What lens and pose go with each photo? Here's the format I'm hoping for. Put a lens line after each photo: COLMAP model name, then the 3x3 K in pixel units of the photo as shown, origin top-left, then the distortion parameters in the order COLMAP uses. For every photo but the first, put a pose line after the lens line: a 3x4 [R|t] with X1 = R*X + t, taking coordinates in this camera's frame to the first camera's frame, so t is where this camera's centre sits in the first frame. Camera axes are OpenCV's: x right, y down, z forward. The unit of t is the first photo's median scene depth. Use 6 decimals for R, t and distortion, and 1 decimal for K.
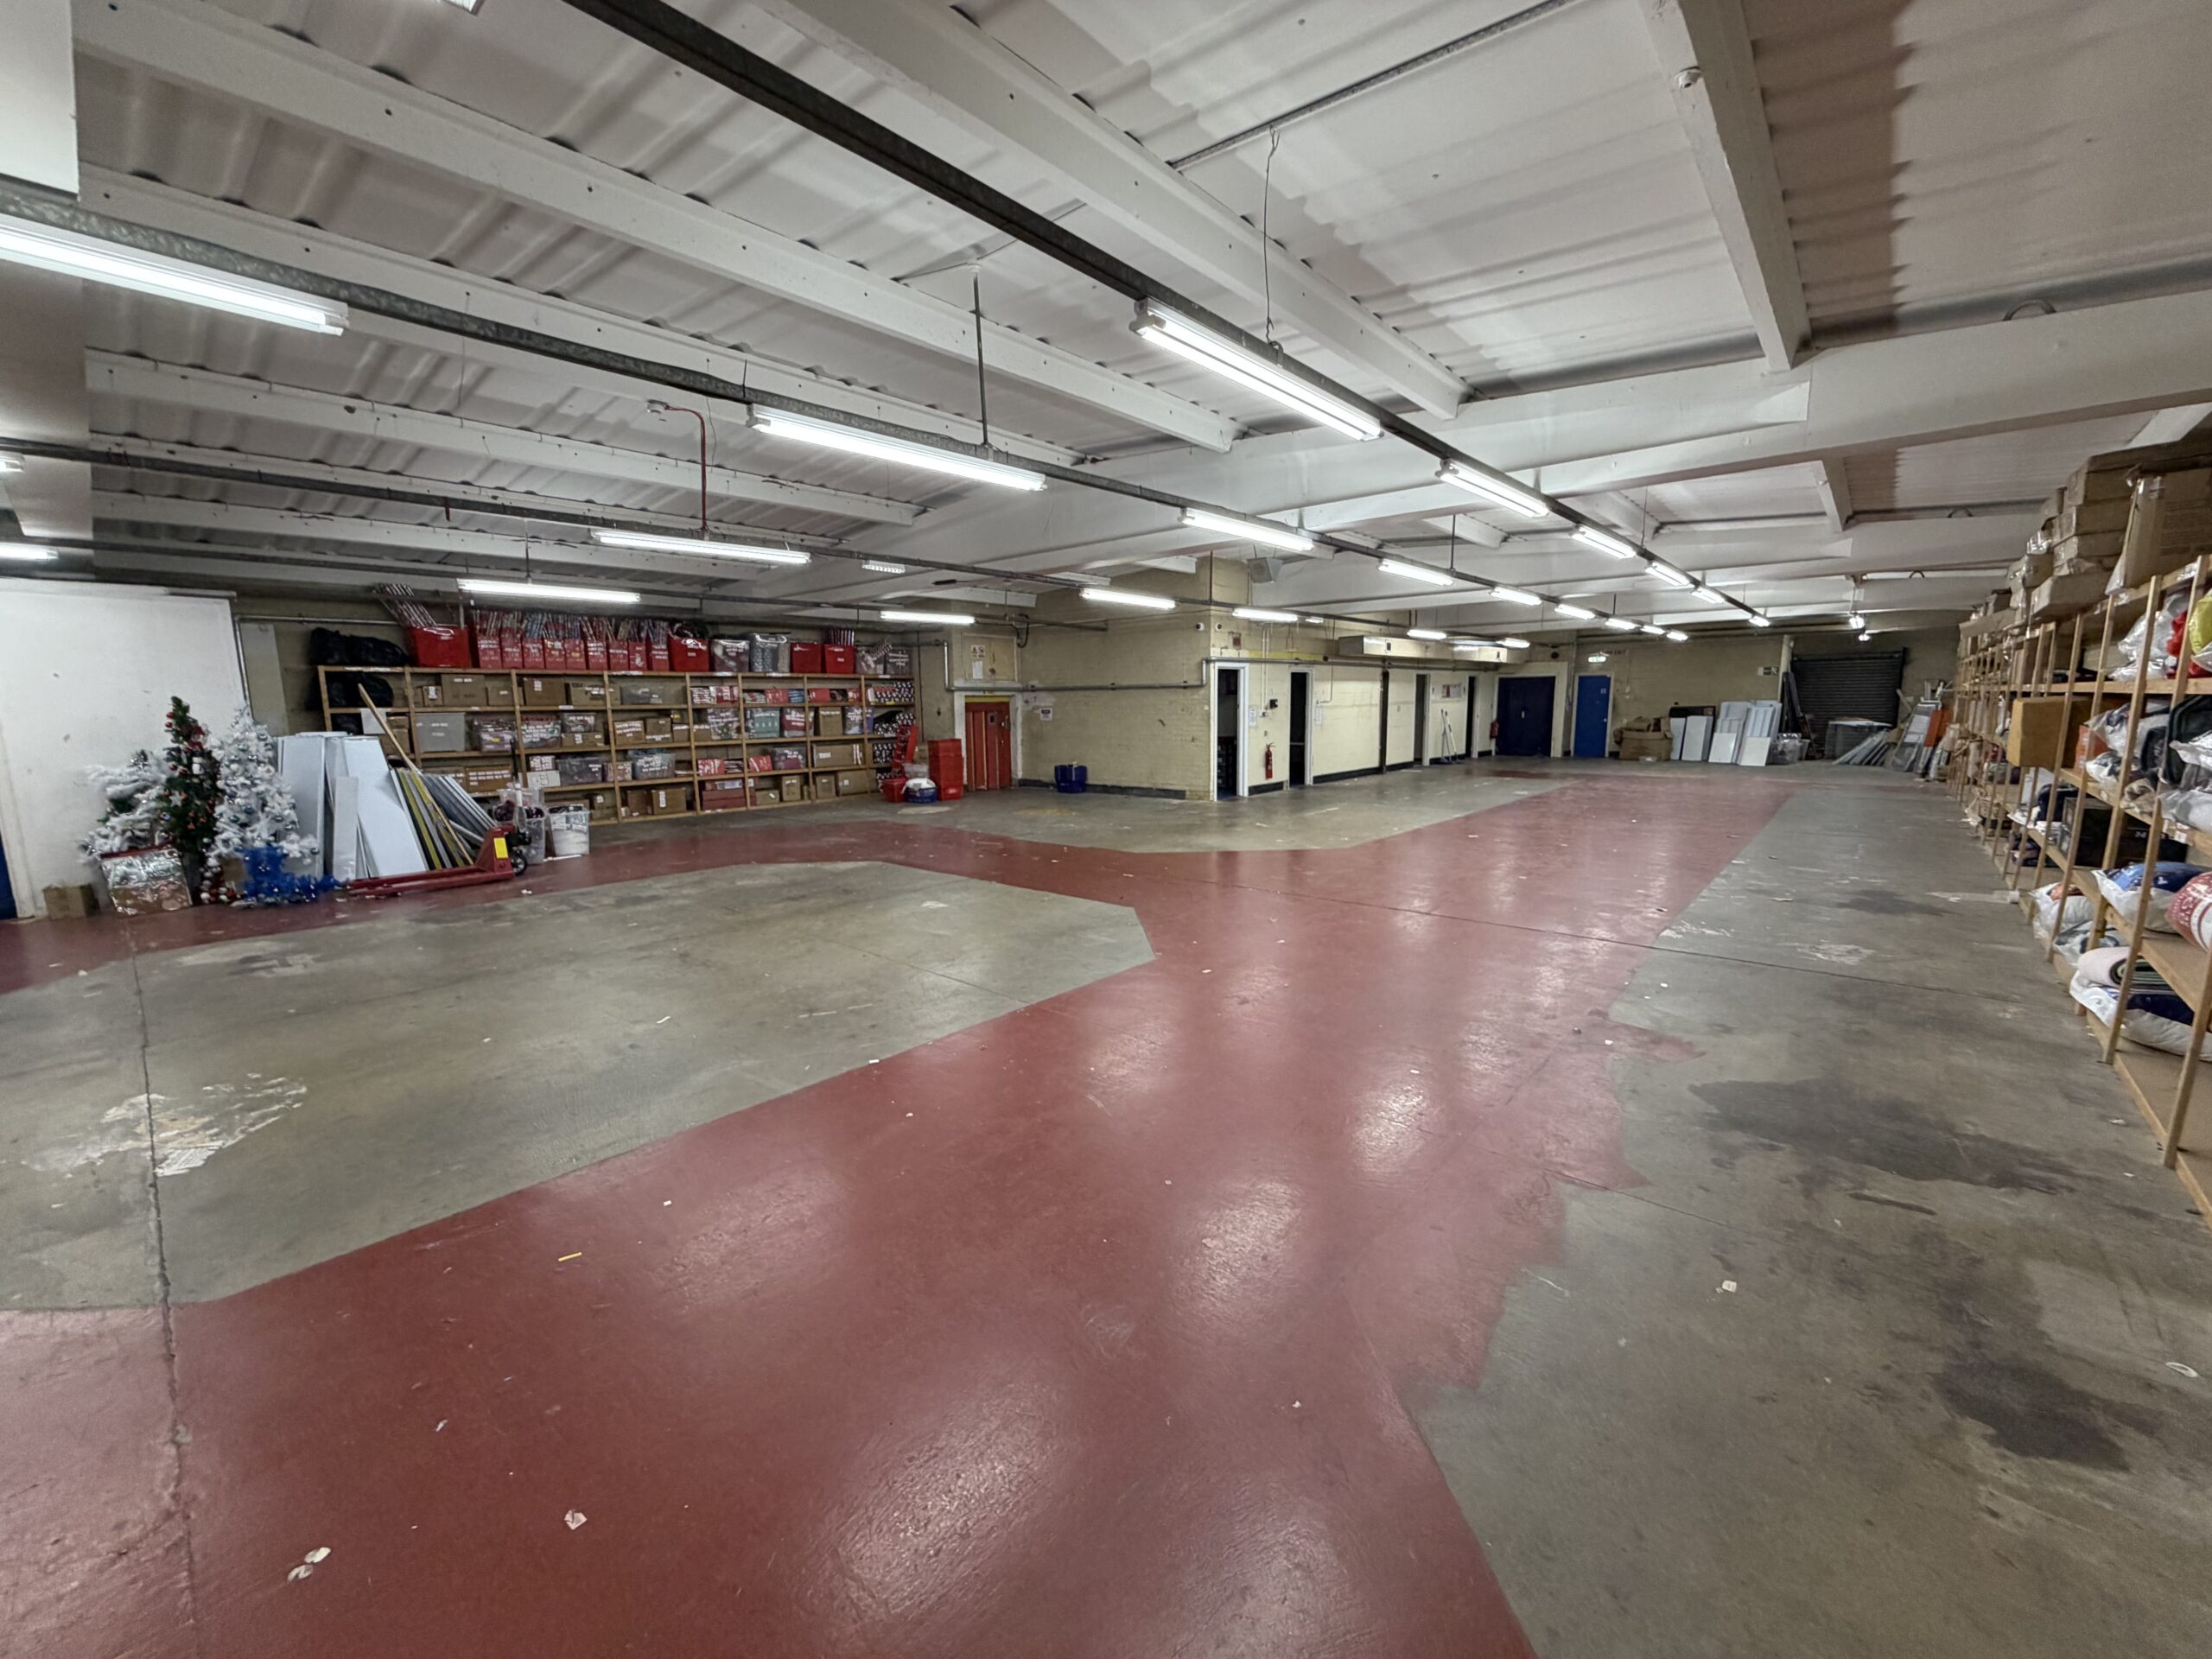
lens RADIAL K [[882.0, 0, 1098.2], [0, 882.0, 829.5], [0, 0, 1]] dist [0.001241, -0.000214]
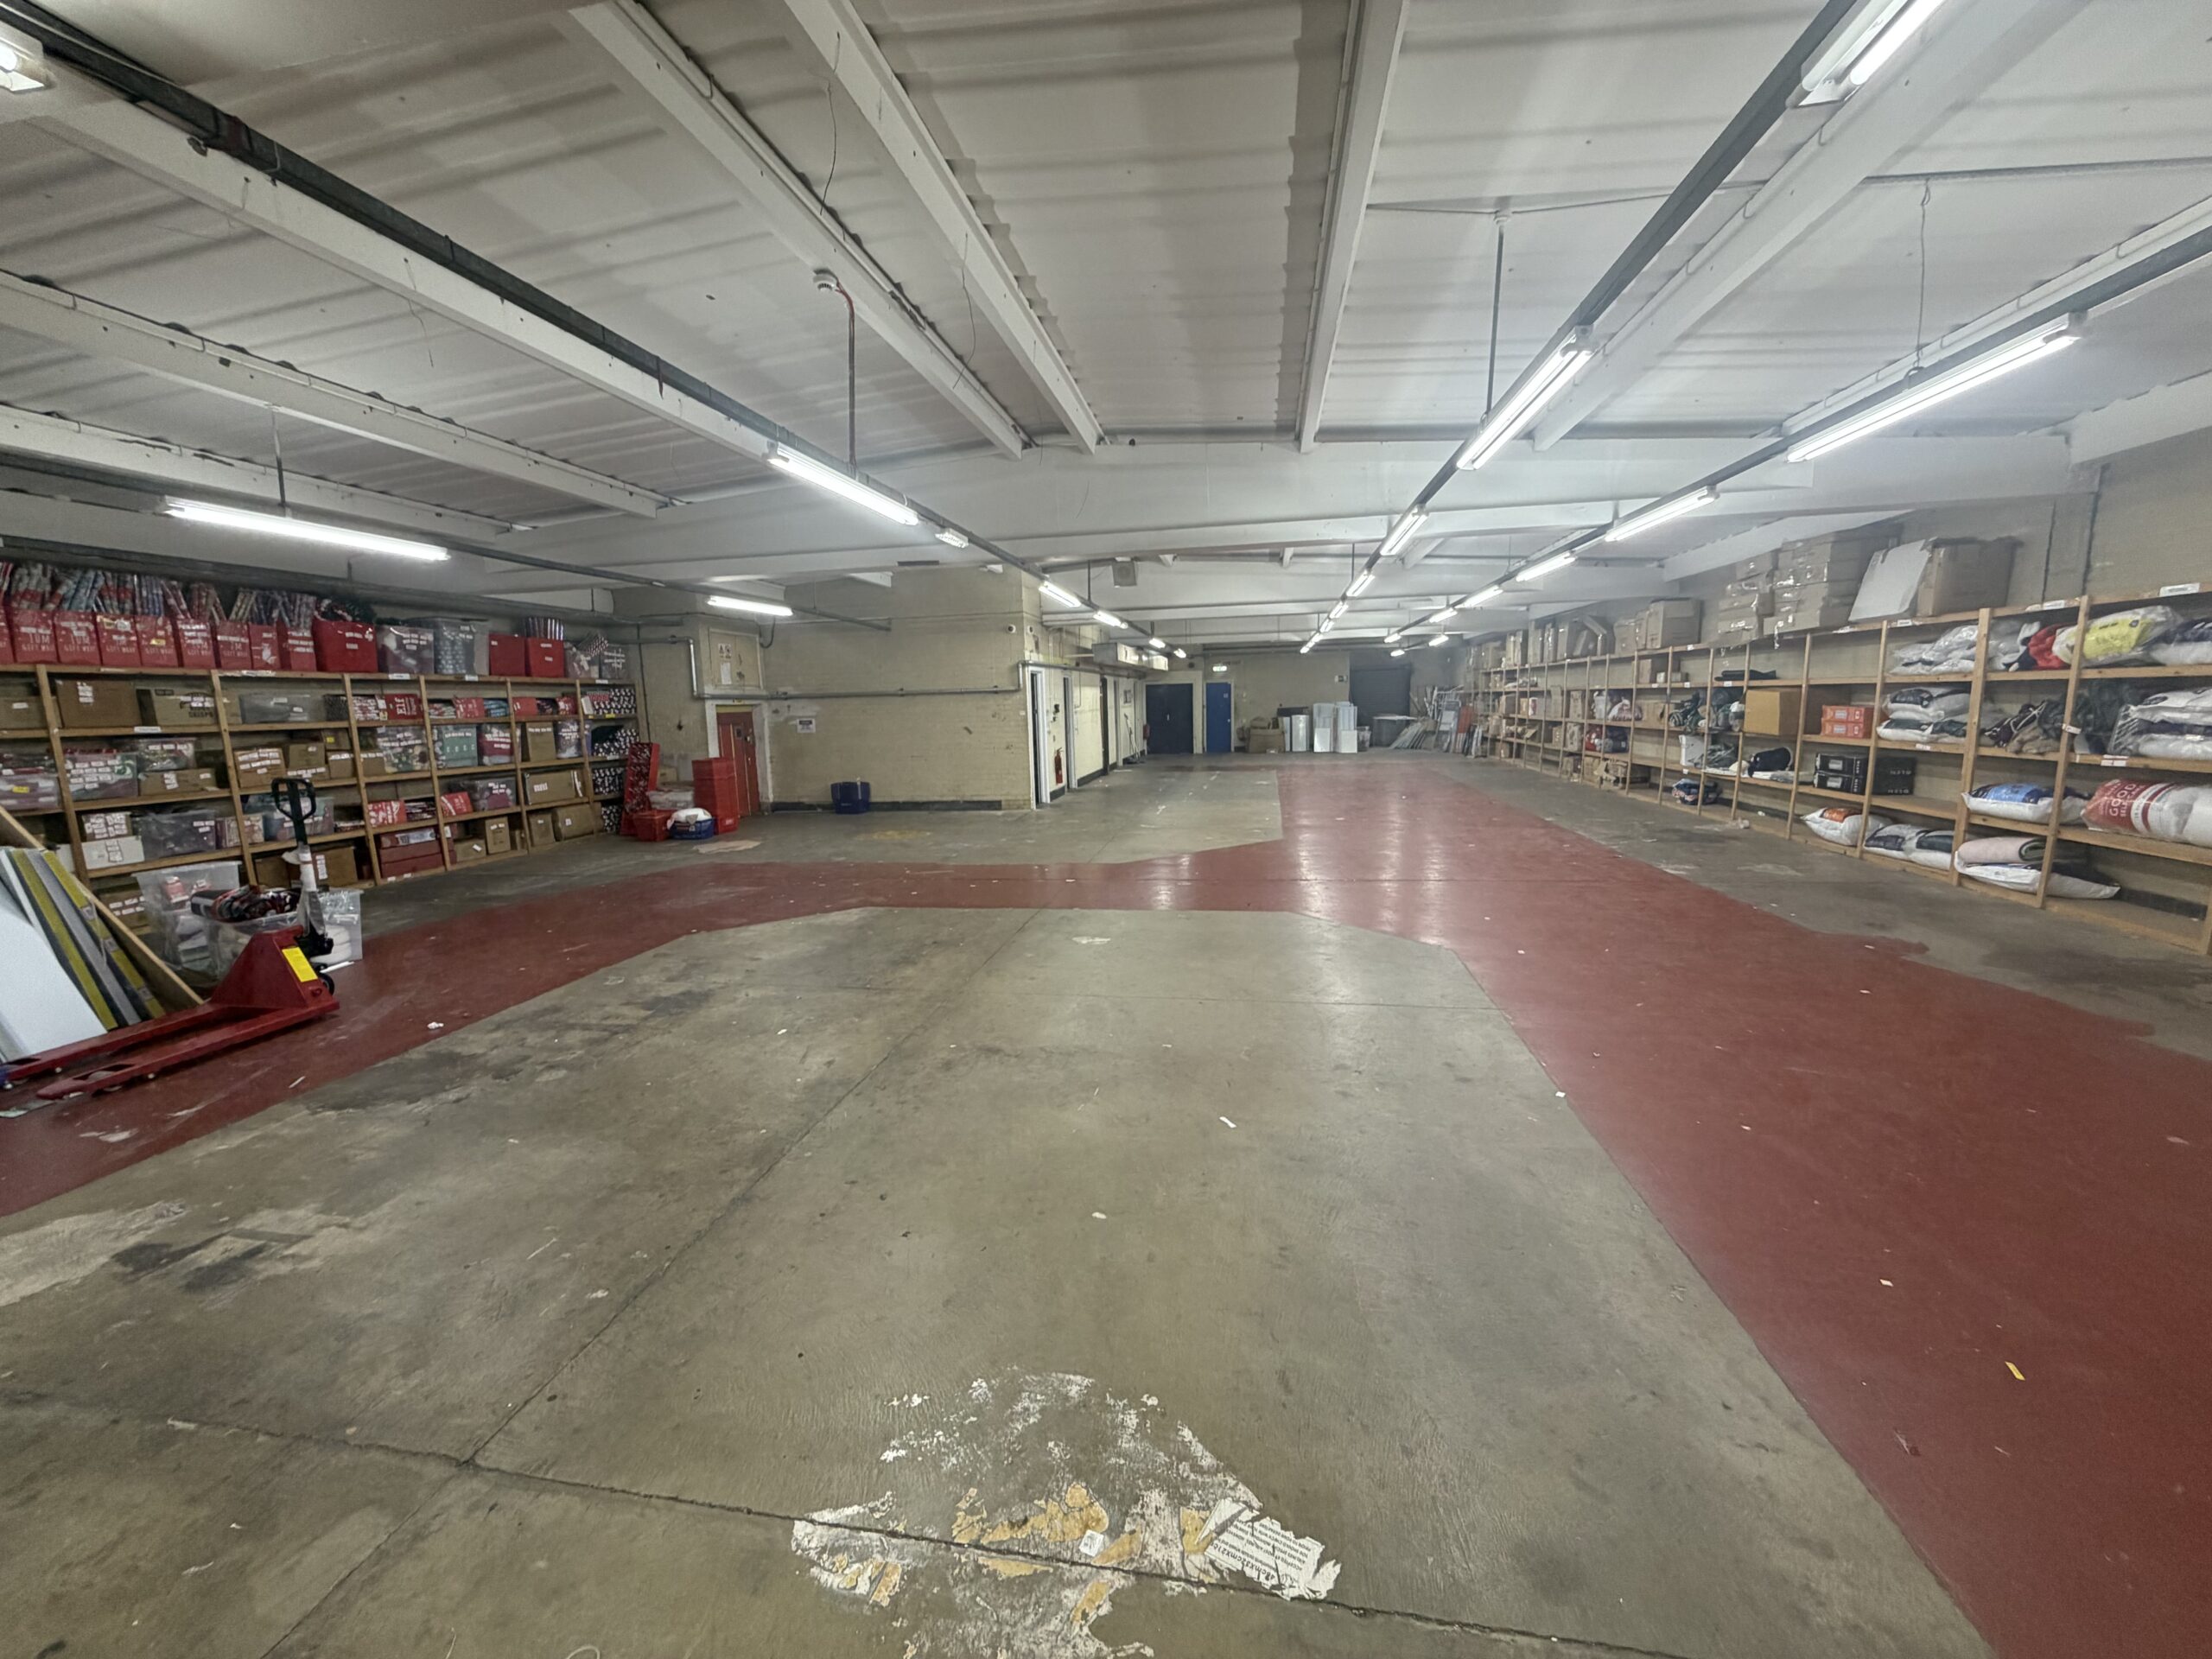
lens RADIAL K [[882.0, 0, 1098.2], [0, 882.0, 829.5], [0, 0, 1]] dist [0.001241, -0.000214]
pose [[0.855497, -0.085645, 0.510675, -0.298324], [0.092138, 0.995666, 0.012630, -0.015513], [-0.509544, 0.036248, 0.859681, 0.129410]]
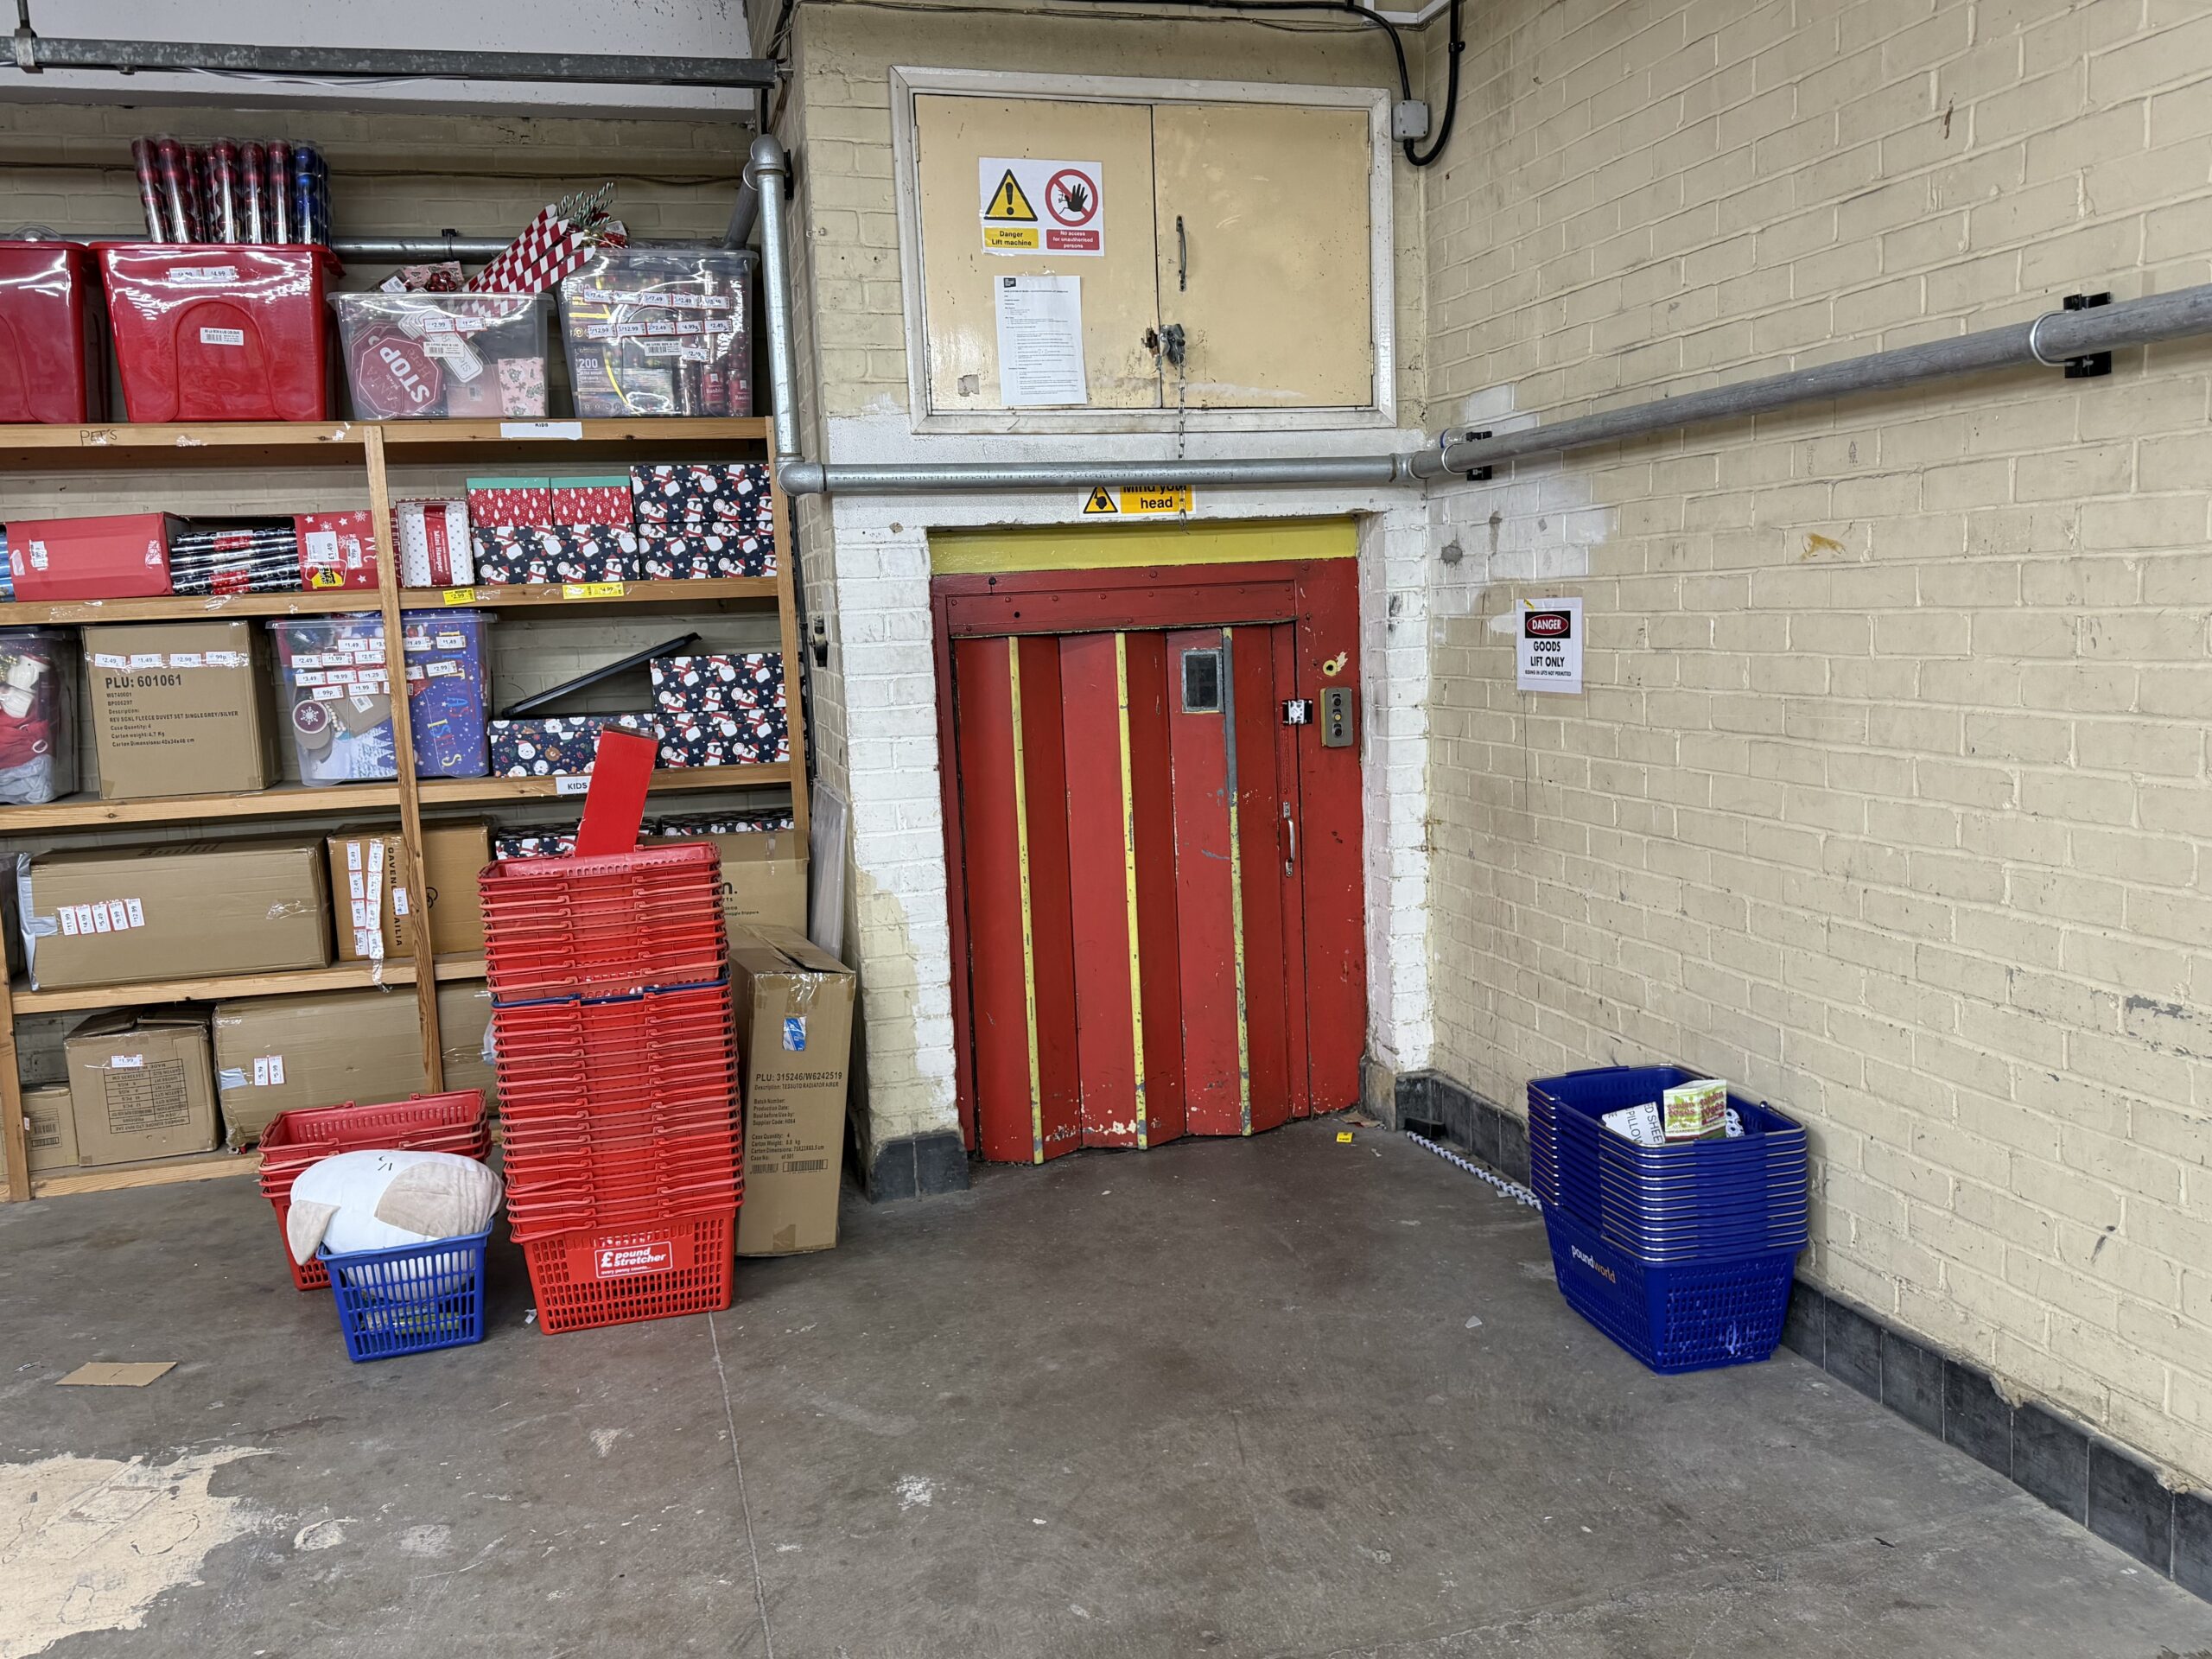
lens RADIAL K [[1815.0, 0, 1102.5], [0, 1815.0, 870.5], [0, 0, 1]] dist [0.046273, 0.000447]
pose [[0.835013, 0.057060, -0.547264, 0.039676], [-0.047410, 0.998371, 0.031756, -0.115814], [0.548184, -0.000571, 0.836357, 0.833070]]
